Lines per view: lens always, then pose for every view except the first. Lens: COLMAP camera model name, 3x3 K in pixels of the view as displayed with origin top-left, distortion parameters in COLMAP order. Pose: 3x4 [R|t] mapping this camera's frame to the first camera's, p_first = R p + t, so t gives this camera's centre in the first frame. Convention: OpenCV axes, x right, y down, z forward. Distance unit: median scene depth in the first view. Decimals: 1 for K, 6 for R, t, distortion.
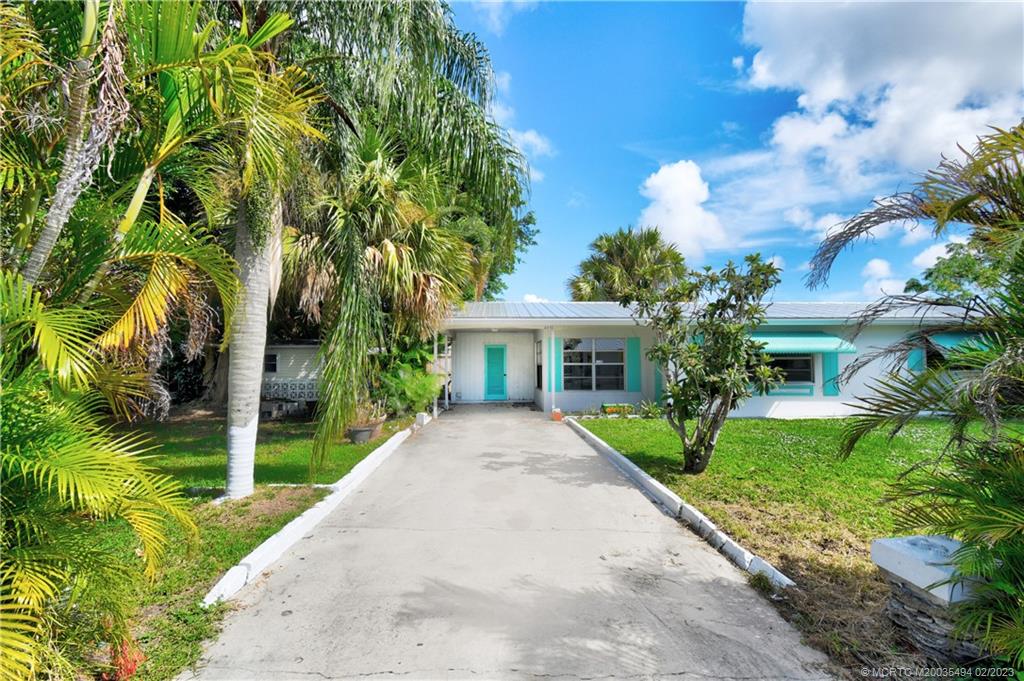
lens RADIAL K [[462.9, 0, 523.0], [0, 462.9, 322.1], [0, 0, 1]] dist [0.002218, -0.000096]
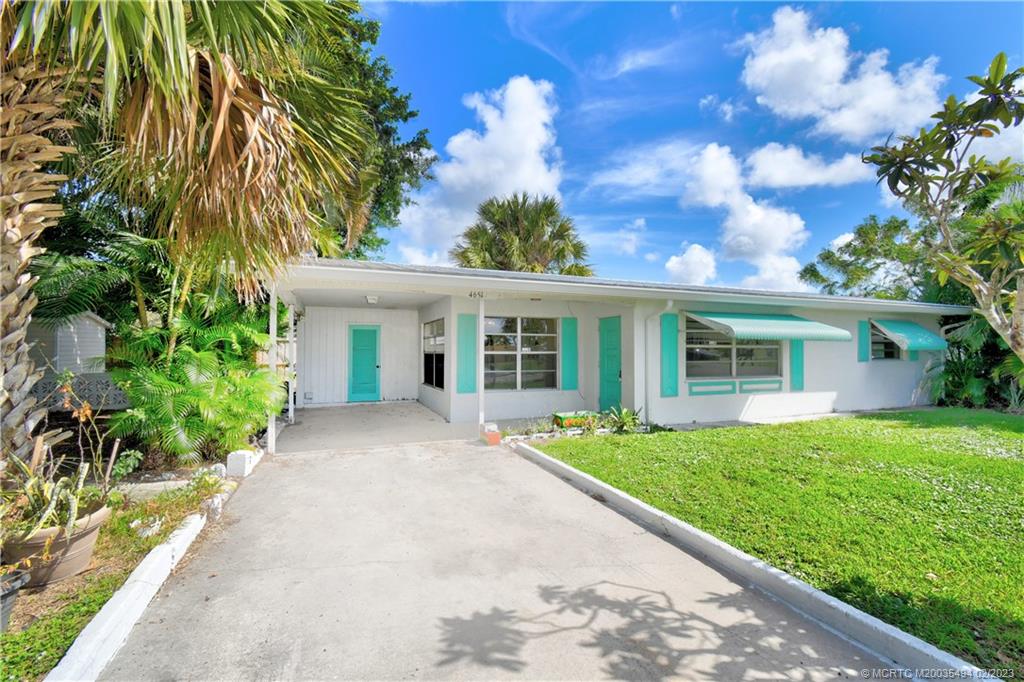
lens RADIAL K [[455.5, 0, 513.5], [0, 455.5, 335.7], [0, 0, 1]] dist [0.001513, -0.000260]
pose [[0.953132, 0.013256, 0.302266, -0.073896], [-0.029516, 0.998348, 0.049288, 0.033408], [-0.301113, -0.055900, 0.951949, 0.372173]]
